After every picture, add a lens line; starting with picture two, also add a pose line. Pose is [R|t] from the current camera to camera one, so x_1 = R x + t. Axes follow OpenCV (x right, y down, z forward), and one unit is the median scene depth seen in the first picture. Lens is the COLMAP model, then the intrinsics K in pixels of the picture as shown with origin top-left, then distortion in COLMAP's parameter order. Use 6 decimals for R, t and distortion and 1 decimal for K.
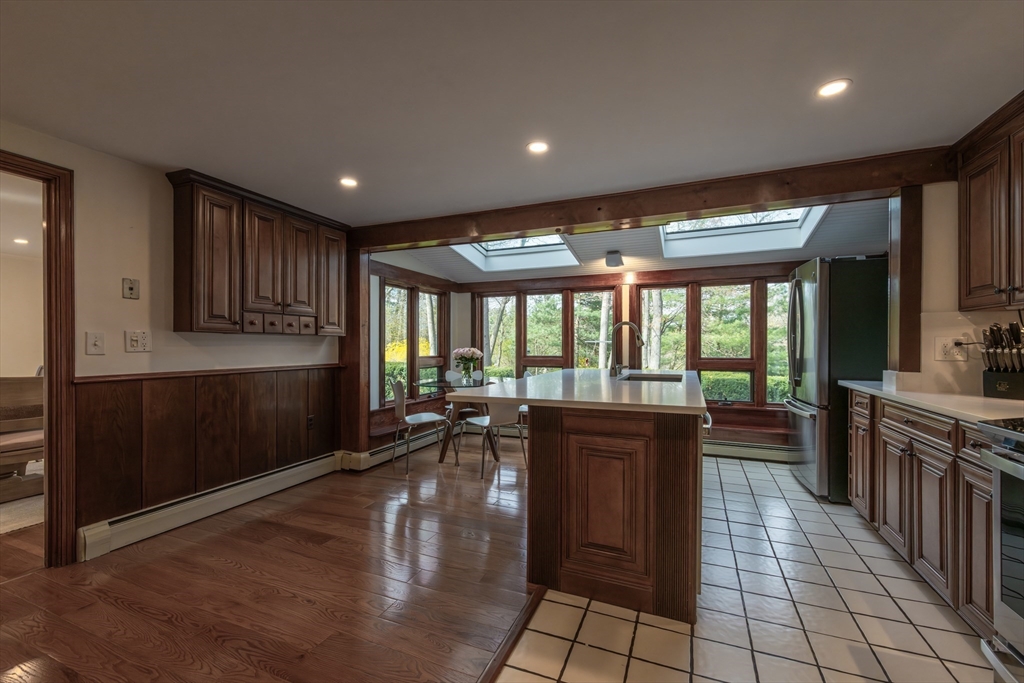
lens RADIAL K [[420.8, 0, 509.3], [0, 420.8, 349.5], [0, 0, 1]] dist [0.009478, -0.001377]
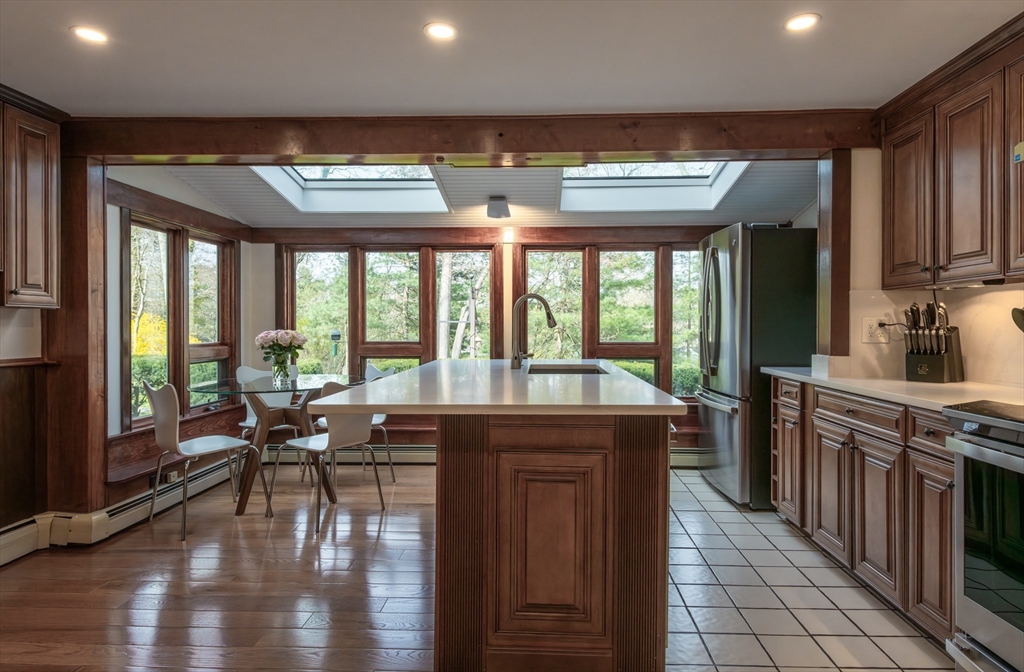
lens RADIAL K [[591.1, 0, 516.7], [0, 591.1, 336.2], [0, 0, 1]] dist [0.016039, -0.005247]
pose [[0.936709, -0.004542, 0.350081, -0.098178], [0.002266, 0.999974, 0.006910, 0.000560], [-0.350103, -0.005679, 0.936694, 0.042872]]
